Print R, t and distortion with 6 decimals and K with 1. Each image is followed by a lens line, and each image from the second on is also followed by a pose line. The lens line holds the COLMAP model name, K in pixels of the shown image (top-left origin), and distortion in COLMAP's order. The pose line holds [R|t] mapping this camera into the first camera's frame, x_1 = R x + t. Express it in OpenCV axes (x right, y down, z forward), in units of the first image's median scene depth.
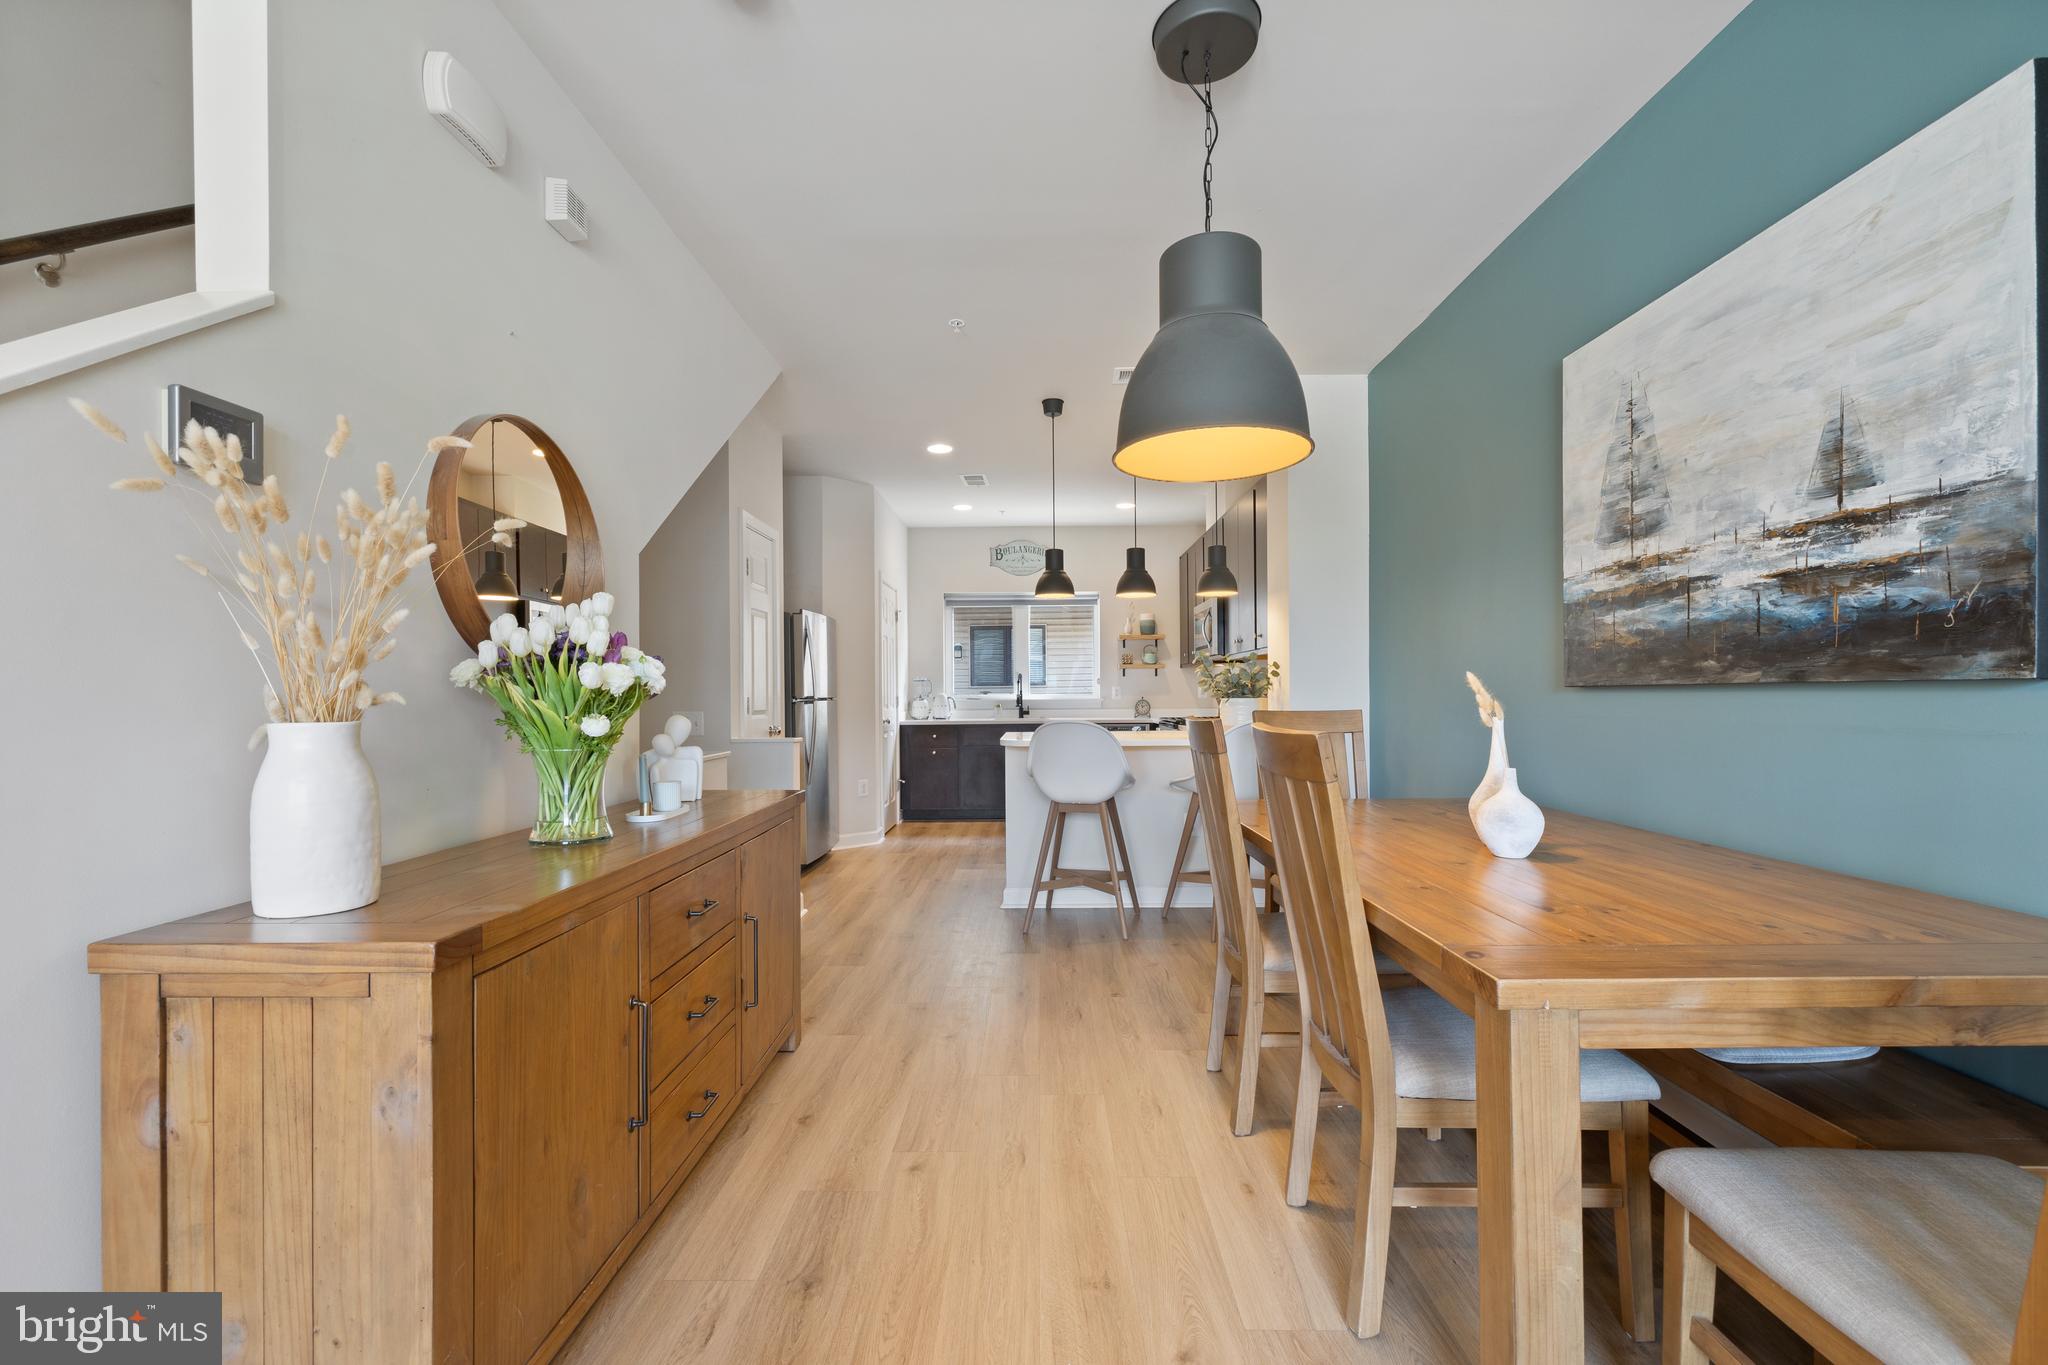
lens RADIAL K [[864.8, 0, 1027.6], [0, 864.8, 693.3], [0, 0, 1]] dist [0.006301, -0.000581]
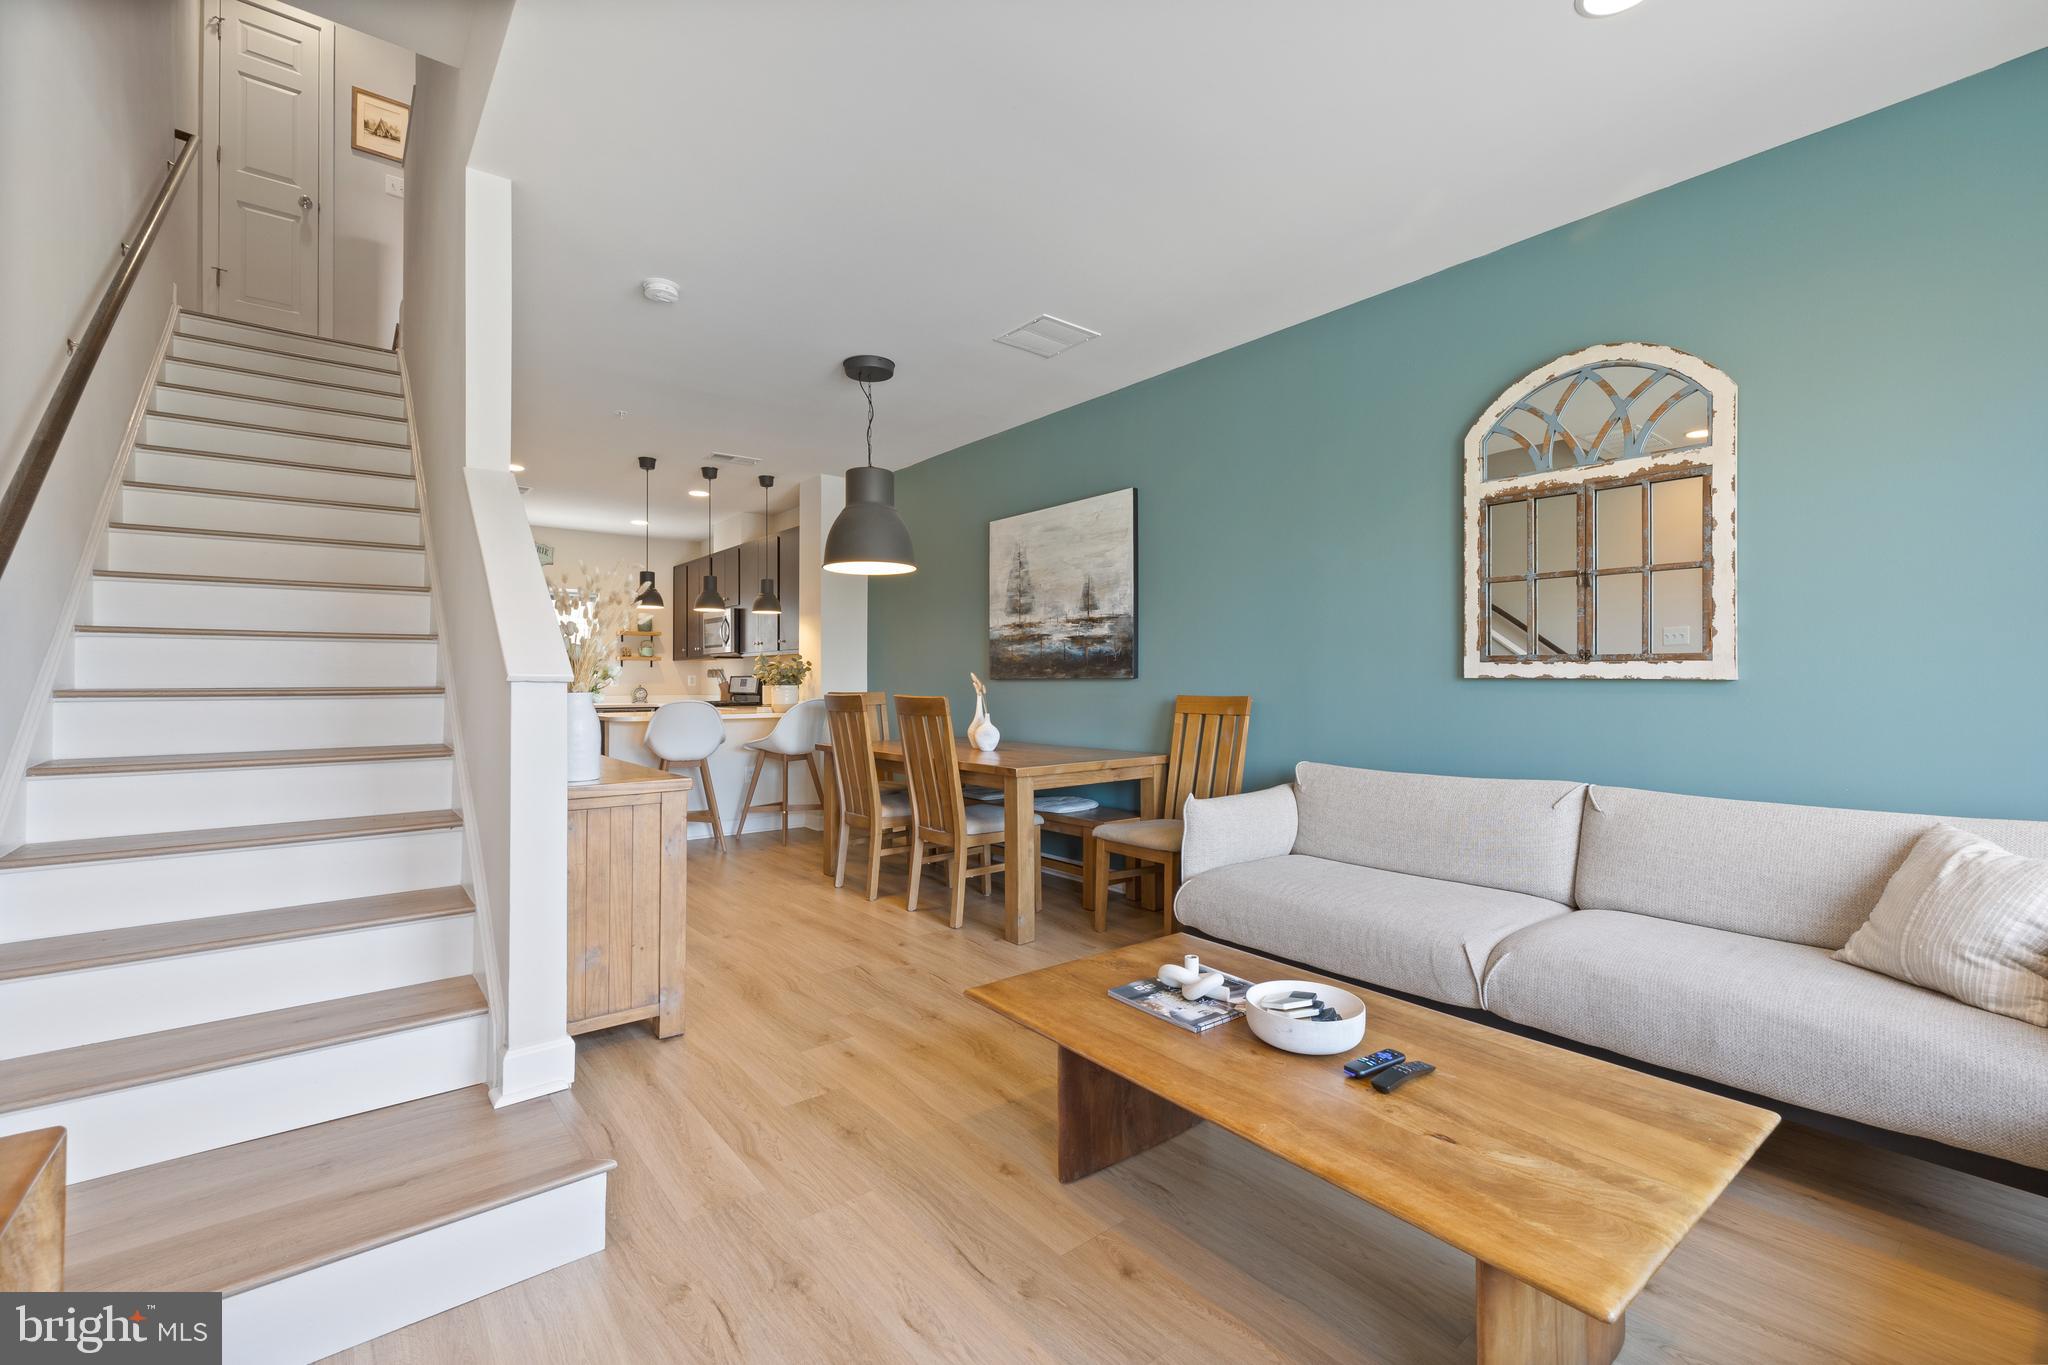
lens RADIAL K [[864.8, 0, 1014.6], [0, 864.8, 668.7], [0, 0, 1]] dist [0.006301, -0.000581]
pose [[0.775582, 0.014373, 0.631084, -0.712820], [-0.003854, 0.999830, -0.018035, 0.004703], [-0.631236, 0.011556, 0.775505, -0.714773]]
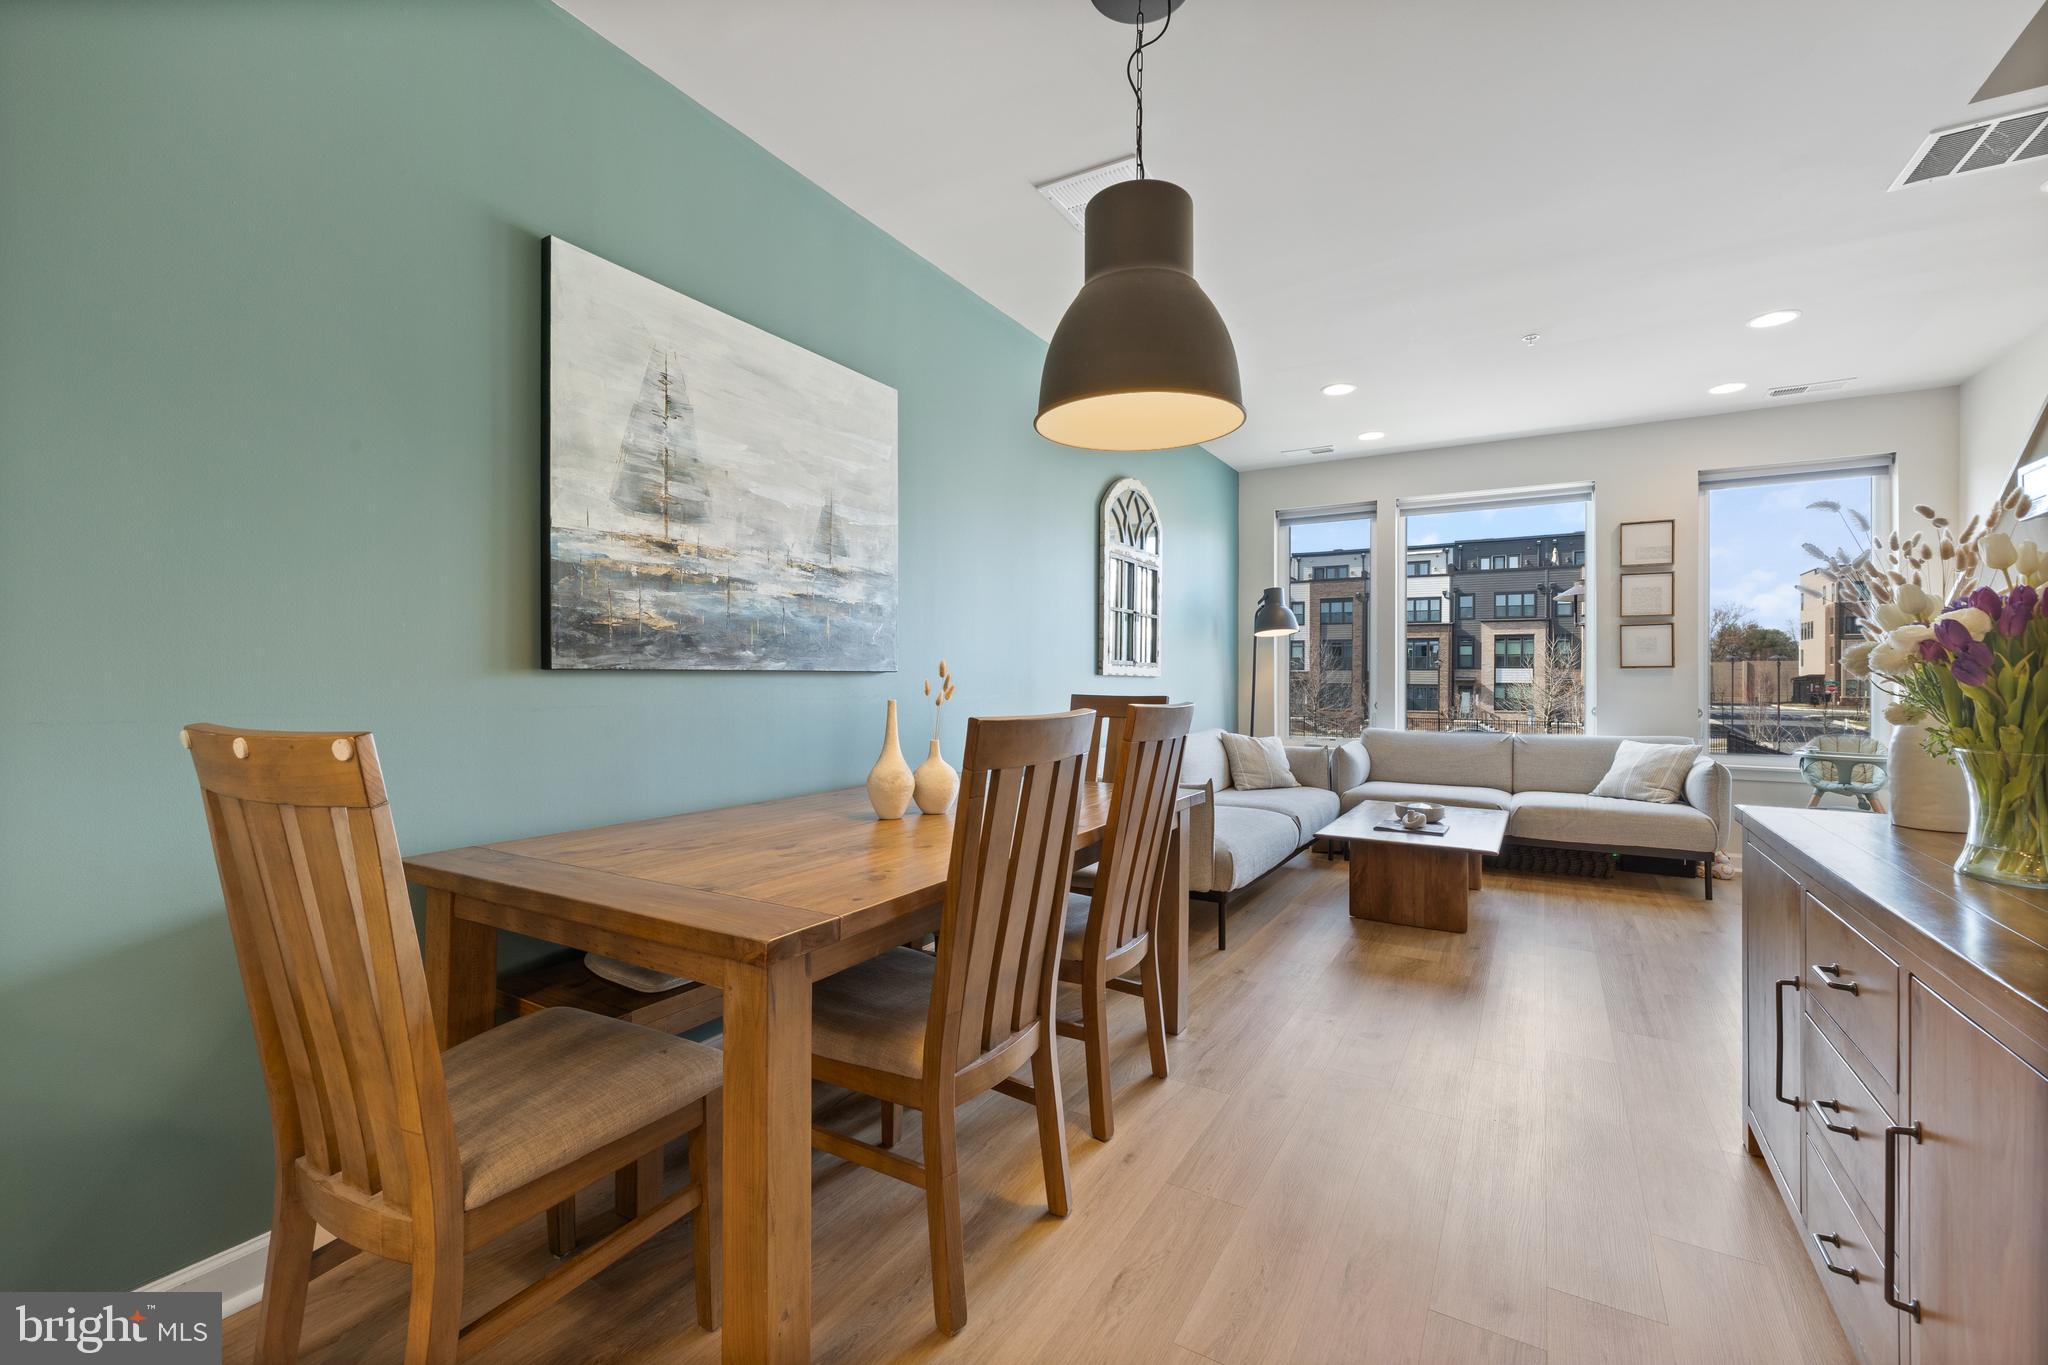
lens RADIAL K [[864.8, 0, 1030.6], [0, 864.8, 675.6], [0, 0, 1]] dist [0.006301, -0.000581]
pose [[-0.867914, 0.002674, 0.496707, -0.130607], [0.000137, 0.999987, -0.005145, 0.002132], [-0.496714, -0.004397, -0.867903, 1.602214]]
